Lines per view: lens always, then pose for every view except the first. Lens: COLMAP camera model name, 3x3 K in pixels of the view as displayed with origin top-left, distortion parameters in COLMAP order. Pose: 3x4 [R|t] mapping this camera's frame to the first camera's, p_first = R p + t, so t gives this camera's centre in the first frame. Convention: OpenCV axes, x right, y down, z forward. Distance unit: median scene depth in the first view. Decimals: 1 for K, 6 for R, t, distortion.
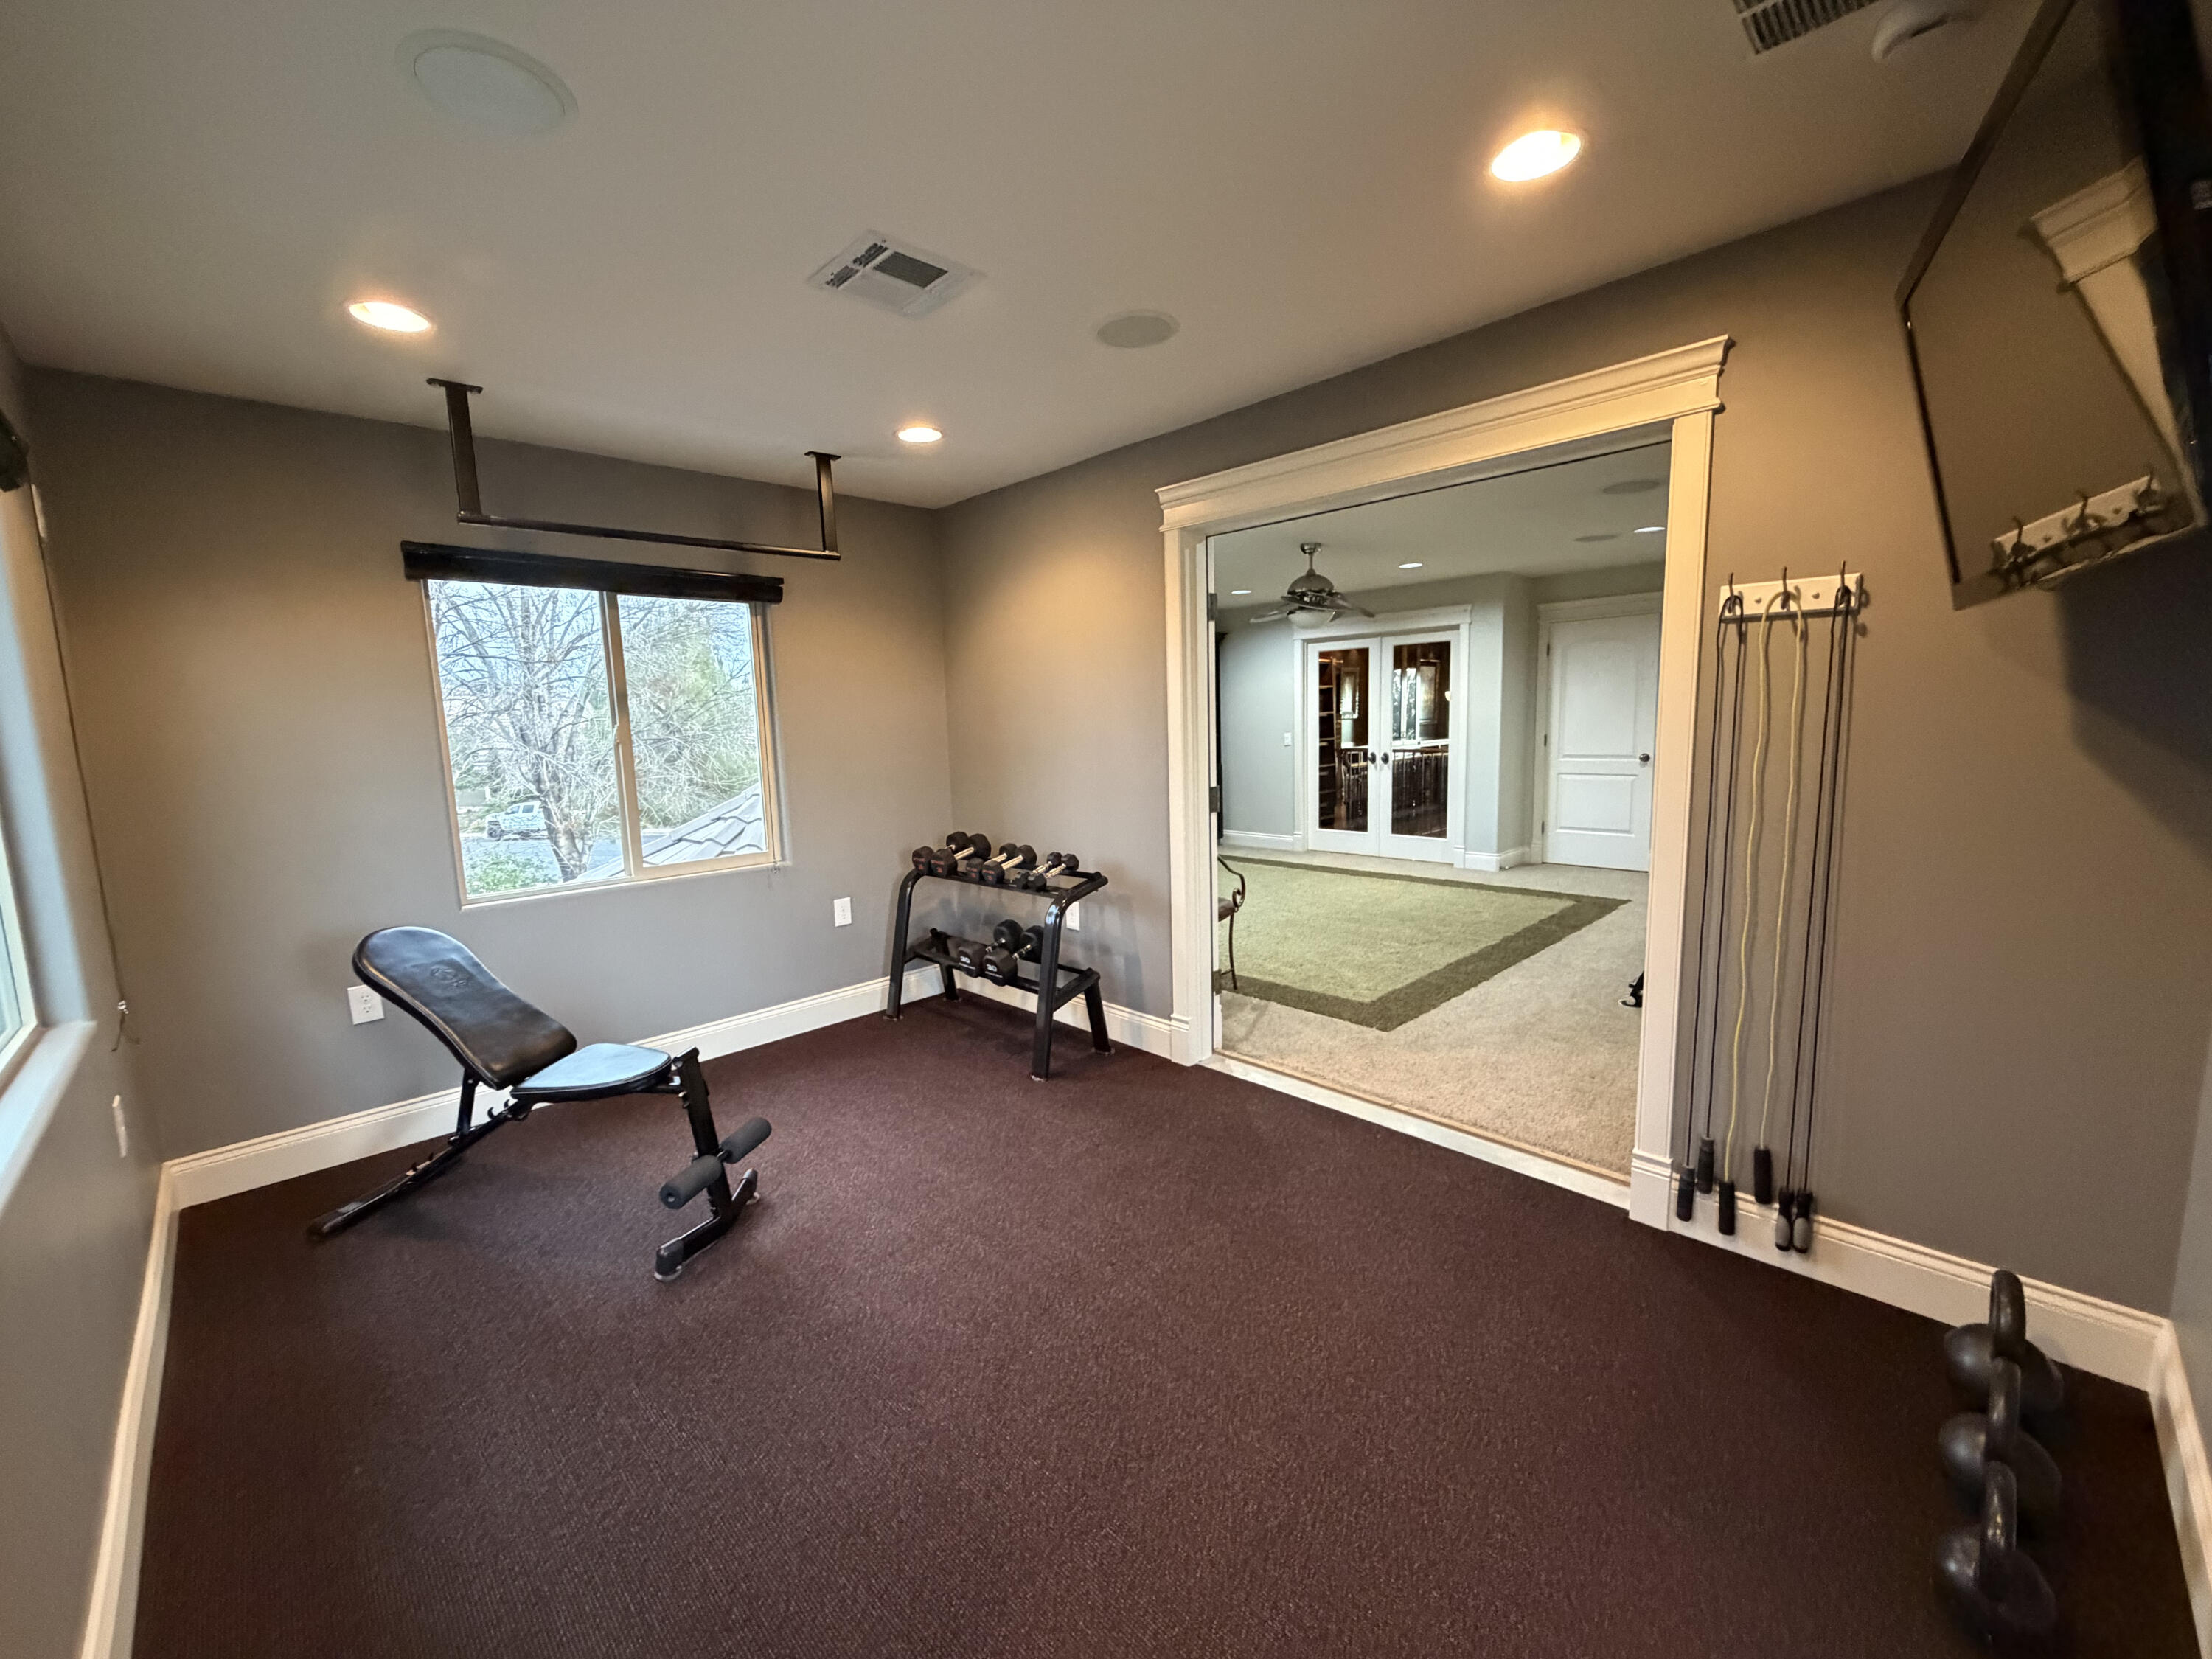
lens RADIAL K [[879.9, 0, 1106.0], [0, 879.9, 829.5], [0, 0, 1]] dist [0.001176, 0.000064]
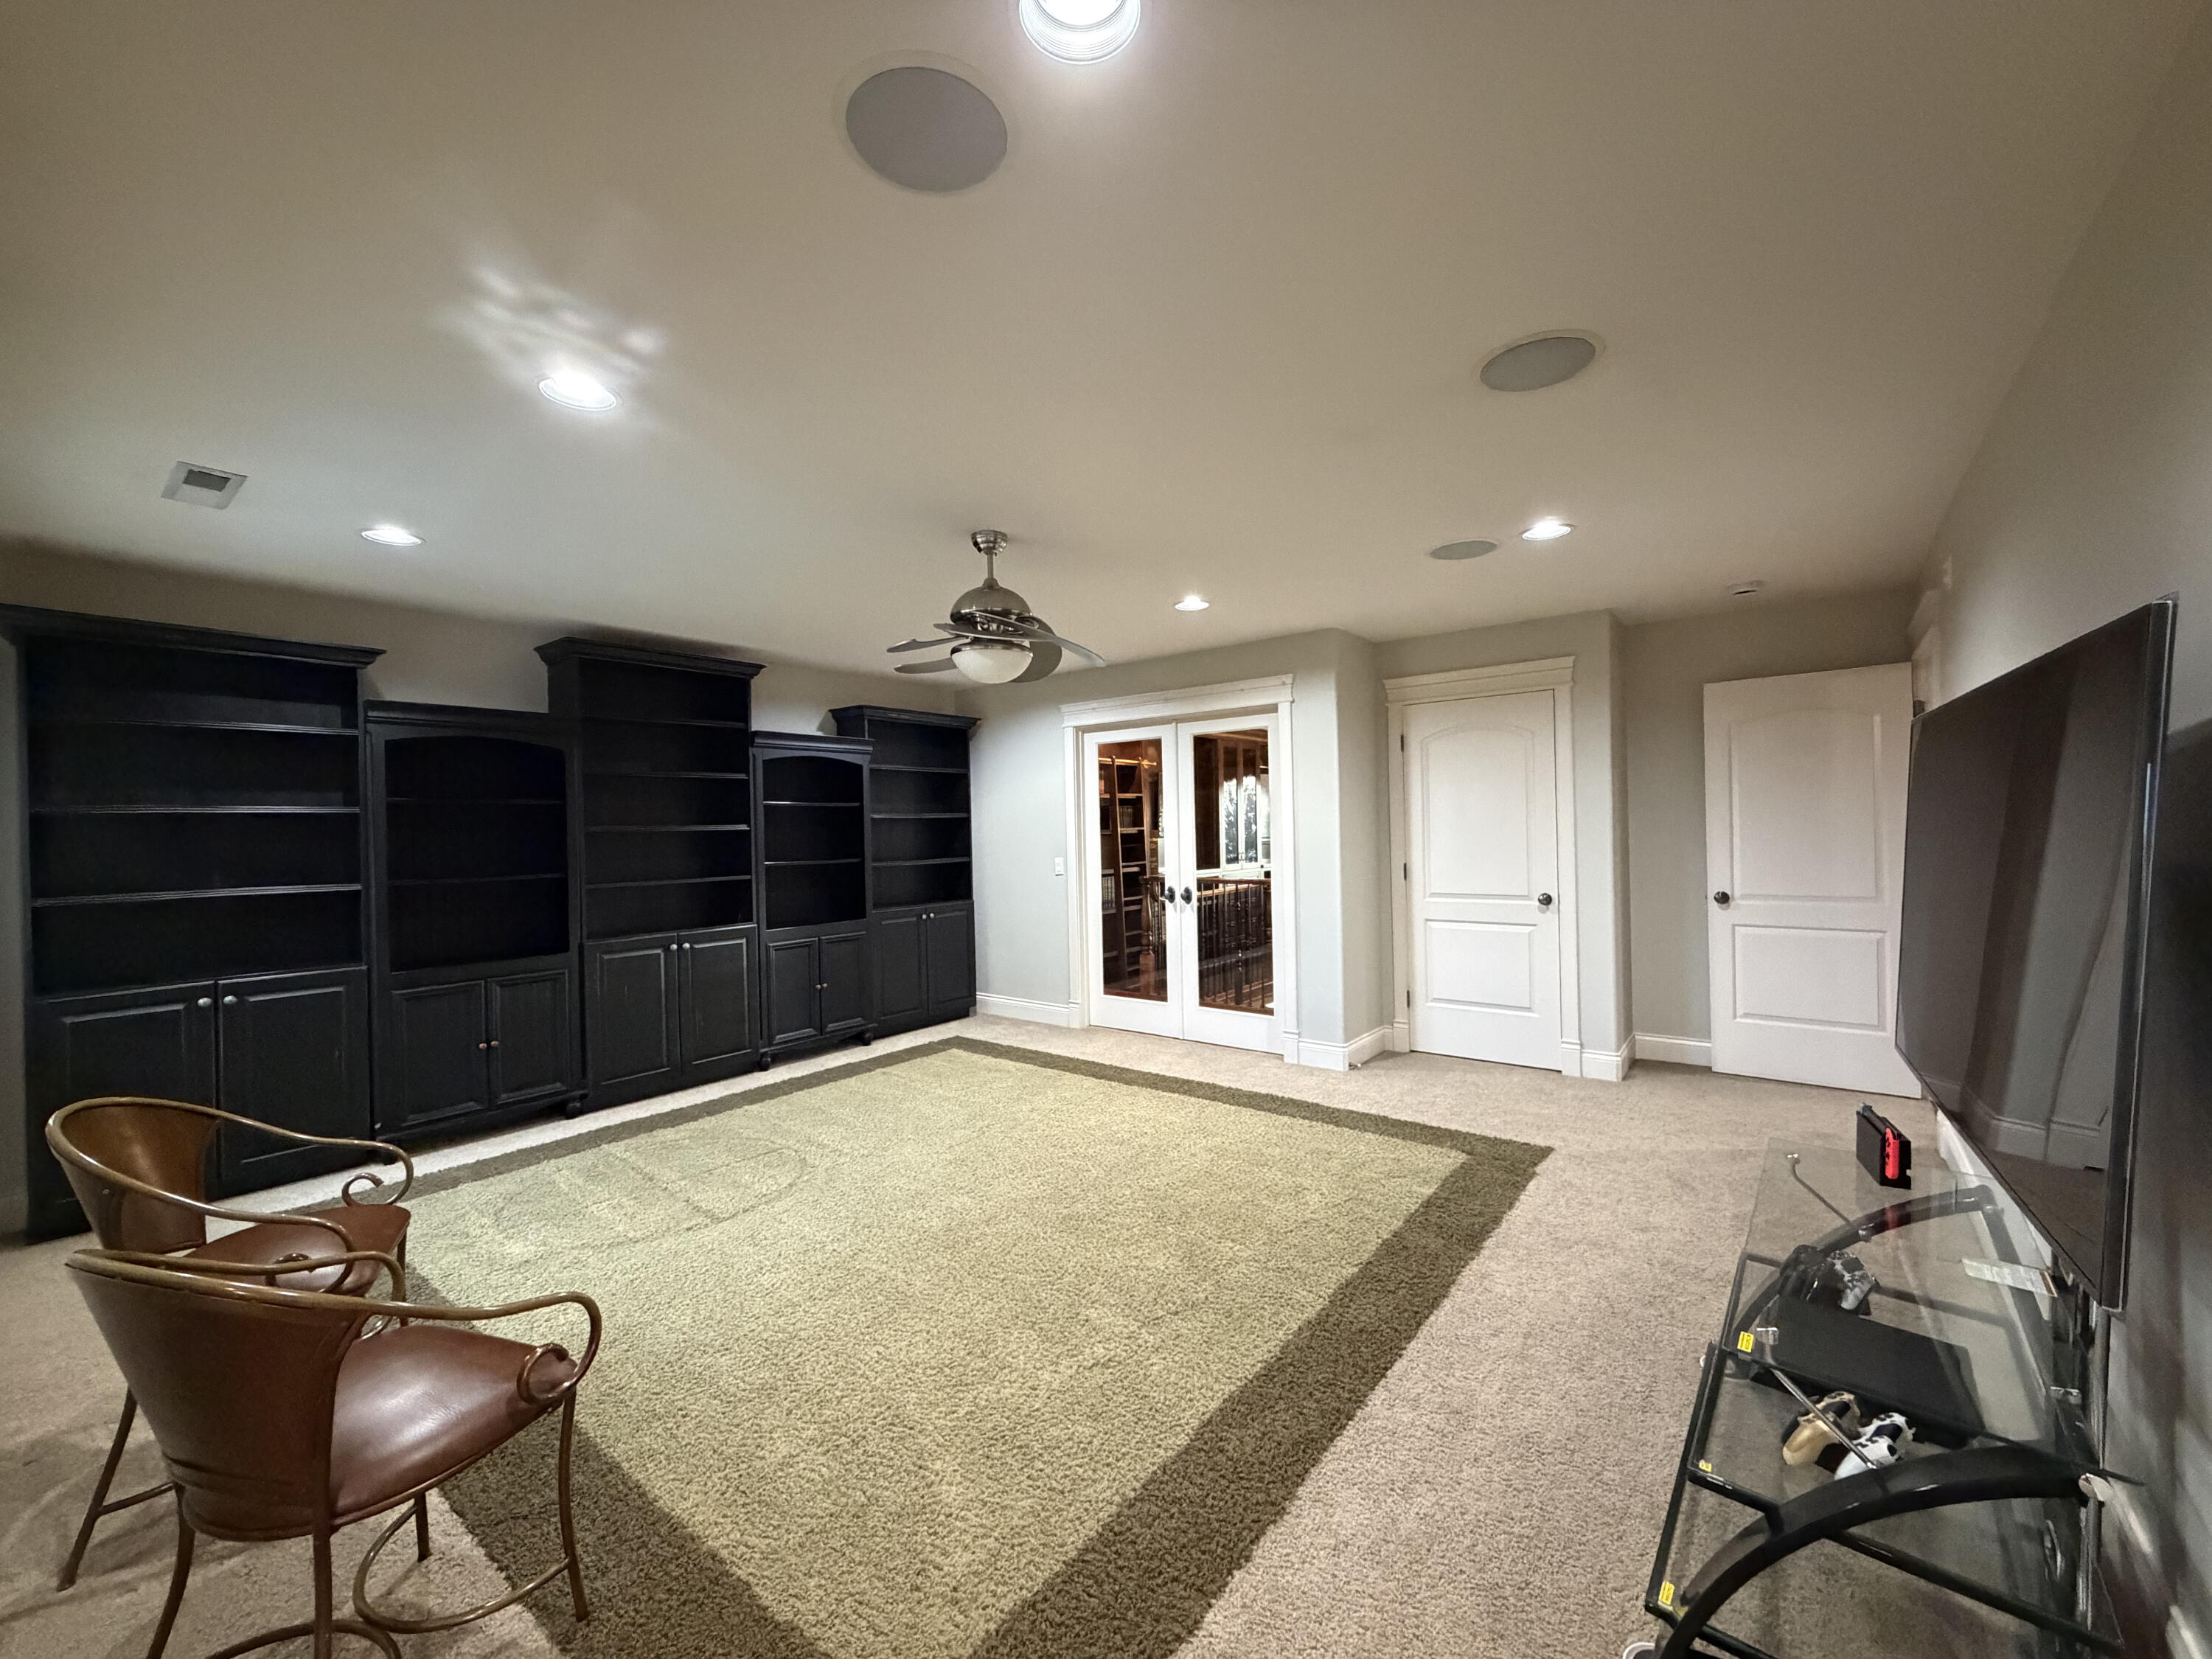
lens RADIAL K [[879.9, 0, 1106.0], [0, 879.9, 829.5], [0, 0, 1]] dist [0.001176, 0.000064]
pose [[0.992114, 0.006537, 0.125166, 0.177321], [0.009610, 0.991732, -0.127964, -0.047075], [-0.124968, 0.128158, 0.983849, 0.340725]]
